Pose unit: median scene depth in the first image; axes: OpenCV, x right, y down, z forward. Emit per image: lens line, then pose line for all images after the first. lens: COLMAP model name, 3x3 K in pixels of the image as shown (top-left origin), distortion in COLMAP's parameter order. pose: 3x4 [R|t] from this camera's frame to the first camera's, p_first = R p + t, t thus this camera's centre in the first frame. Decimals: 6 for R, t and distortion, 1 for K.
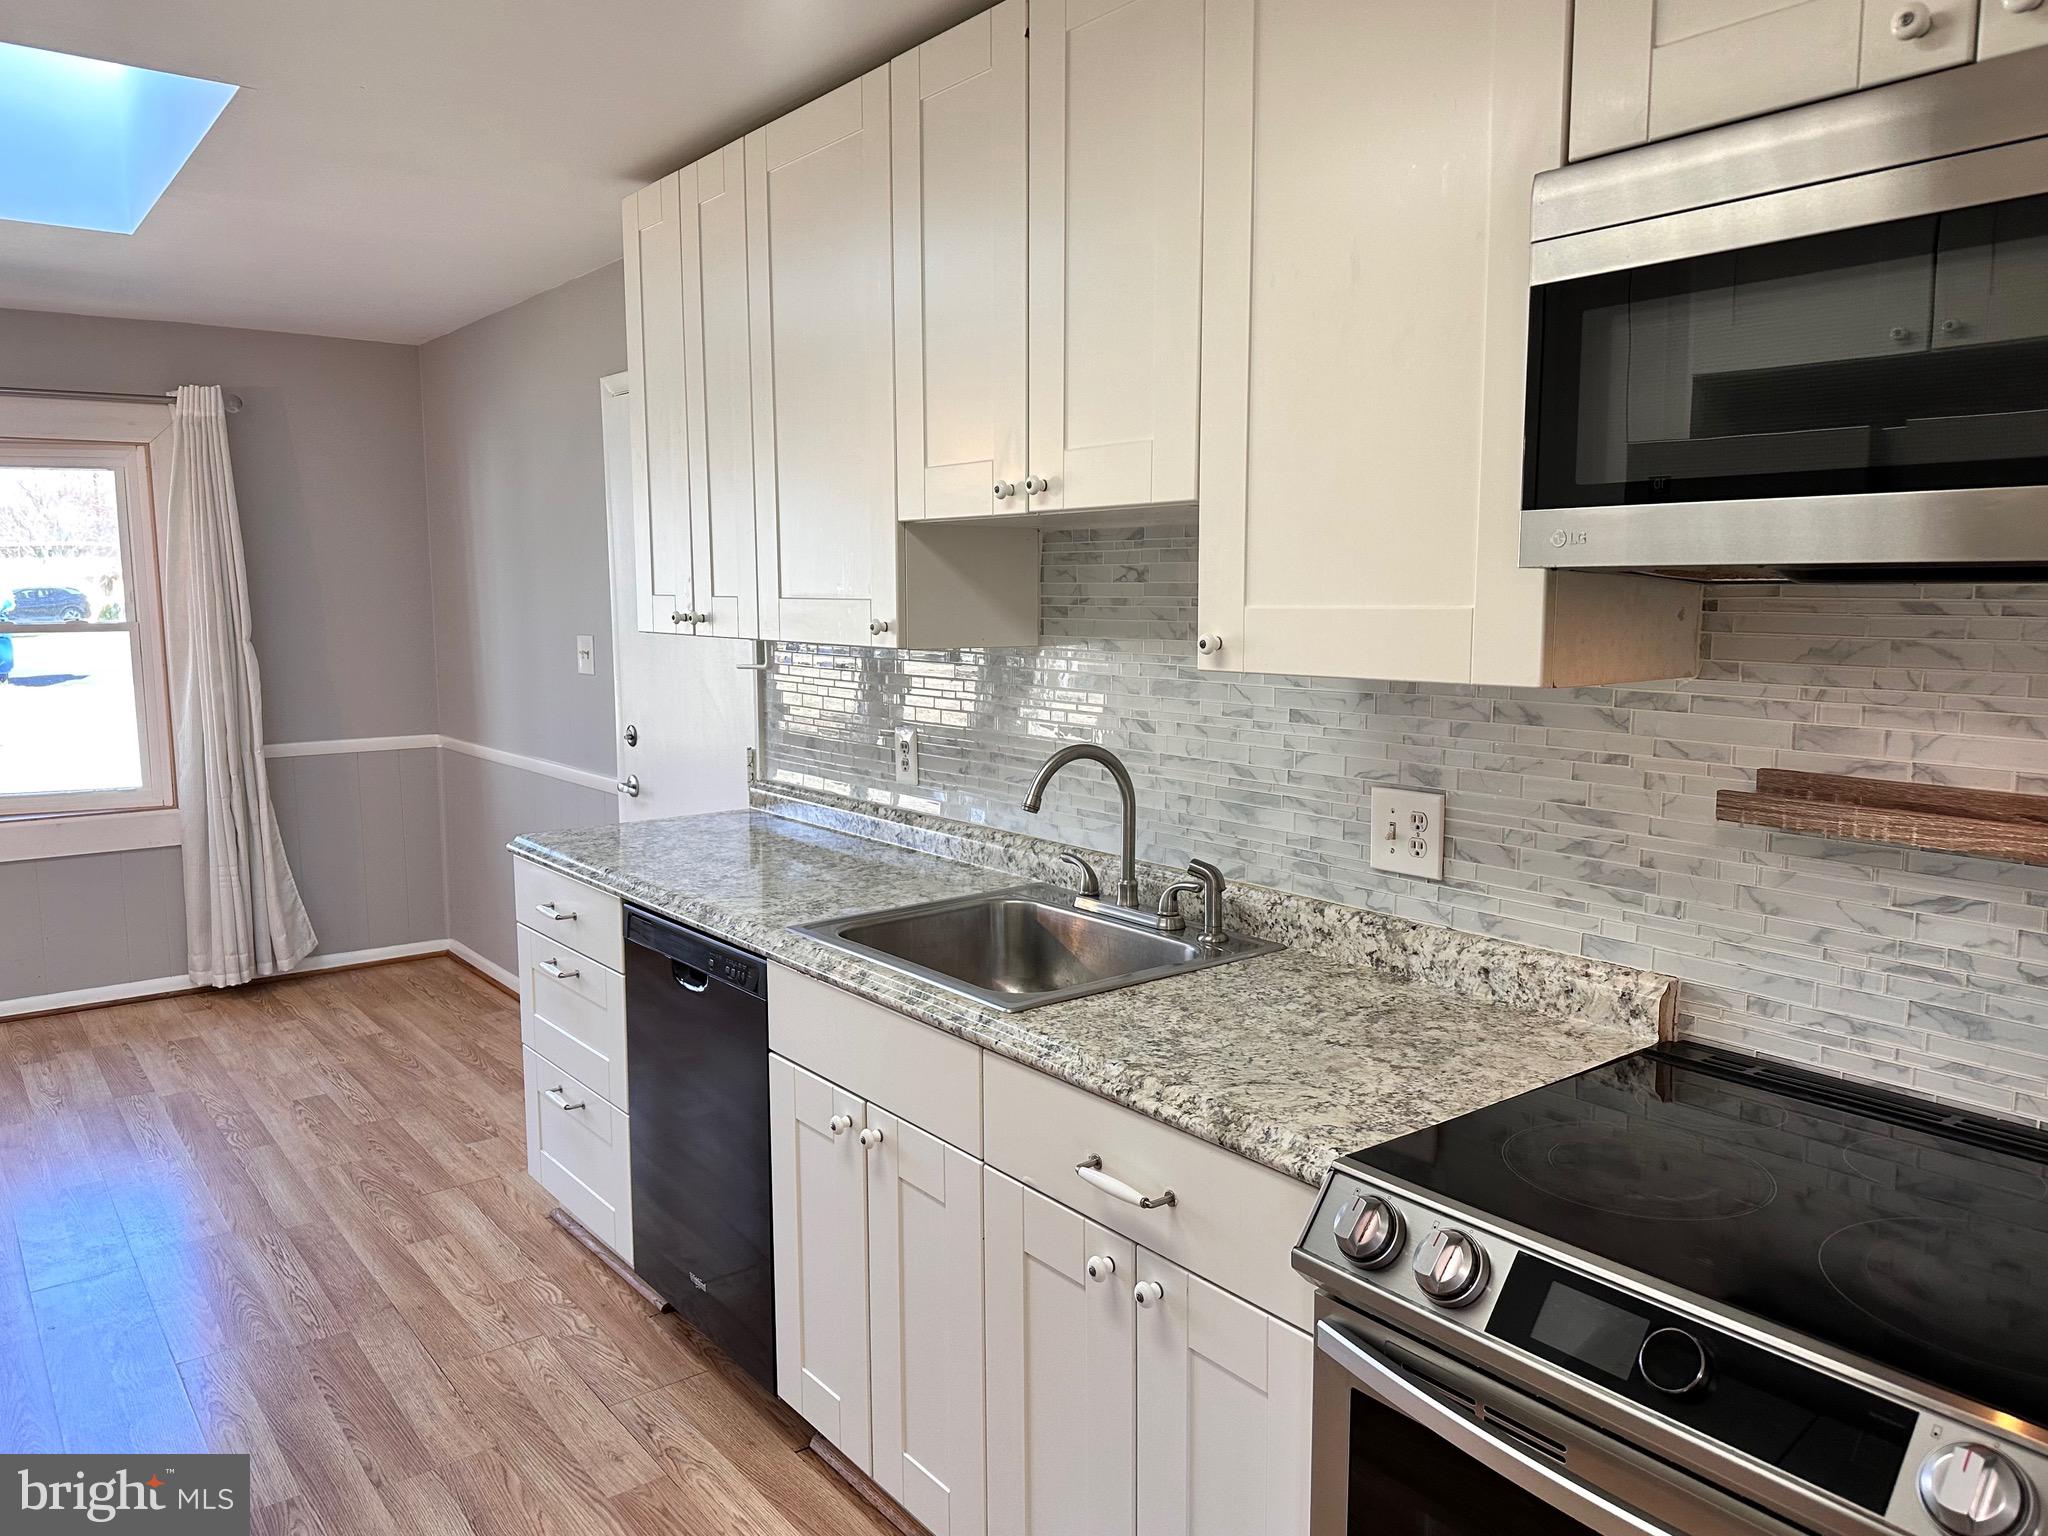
lens RADIAL K [[1453.8, 0, 1023.3], [0, 1453.8, 776.2], [0, 0, 1]] dist [0.026959, -0.016530]
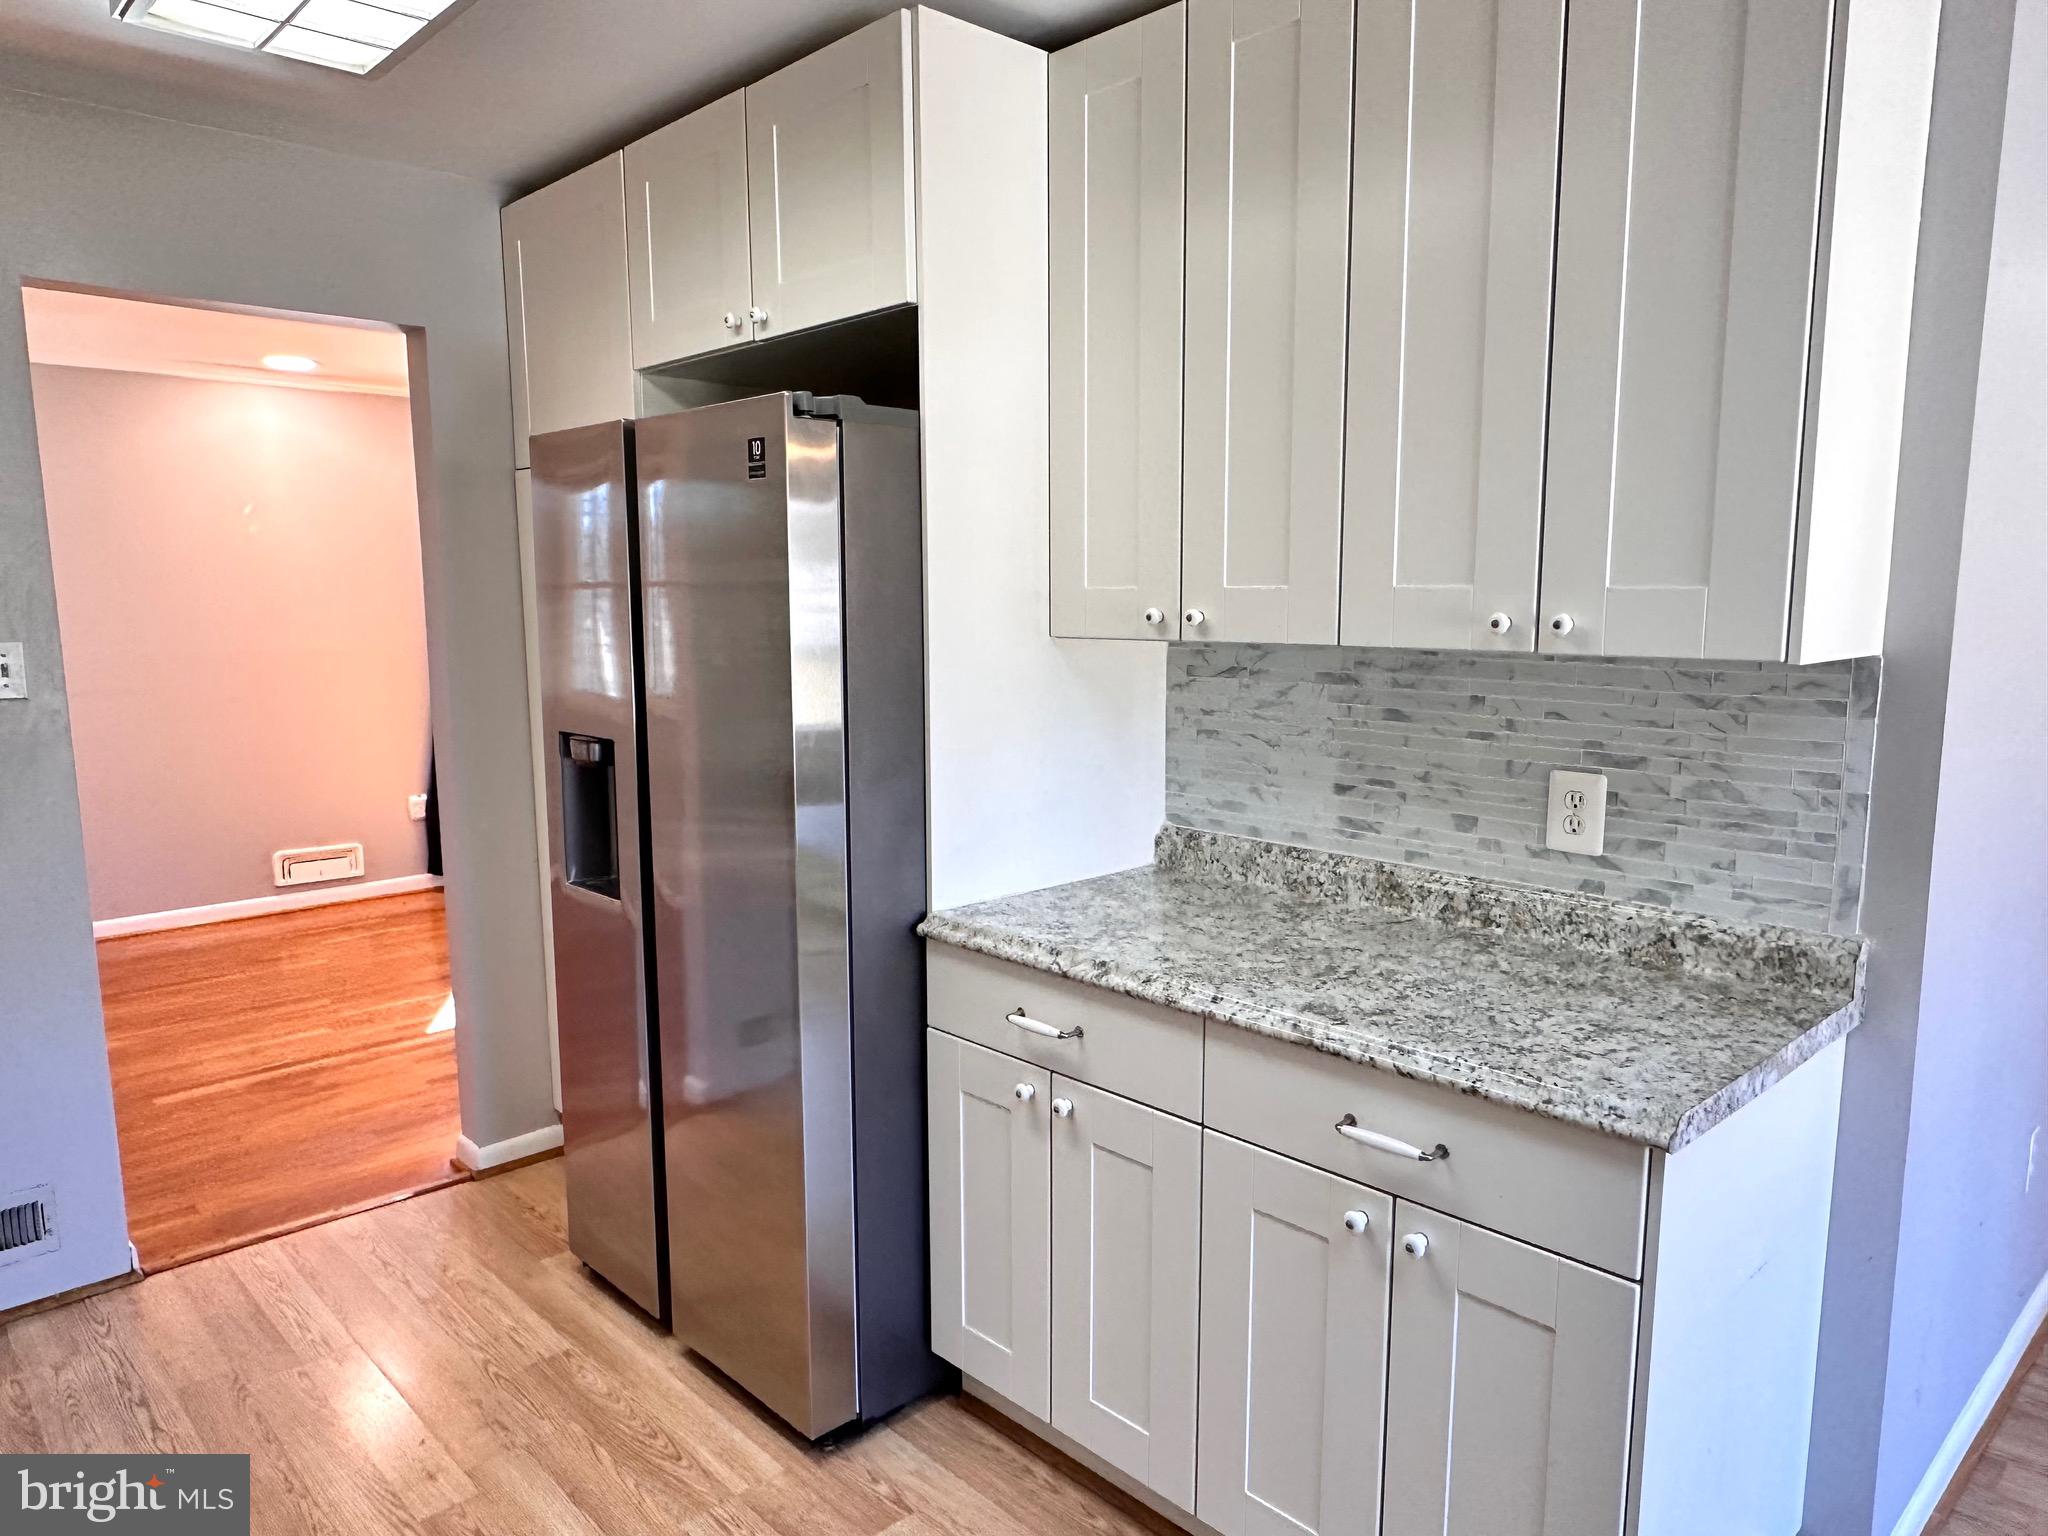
lens RADIAL K [[1366.5, 0, 1026.1], [0, 1366.5, 766.0], [0, 0, 1]] dist [0.007536, -0.001492]
pose [[-0.994842, 0.032295, -0.096161, 0.573673], [0.007361, 0.968451, 0.249097, -0.249534], [0.101172, 0.247104, -0.963693, 1.967187]]
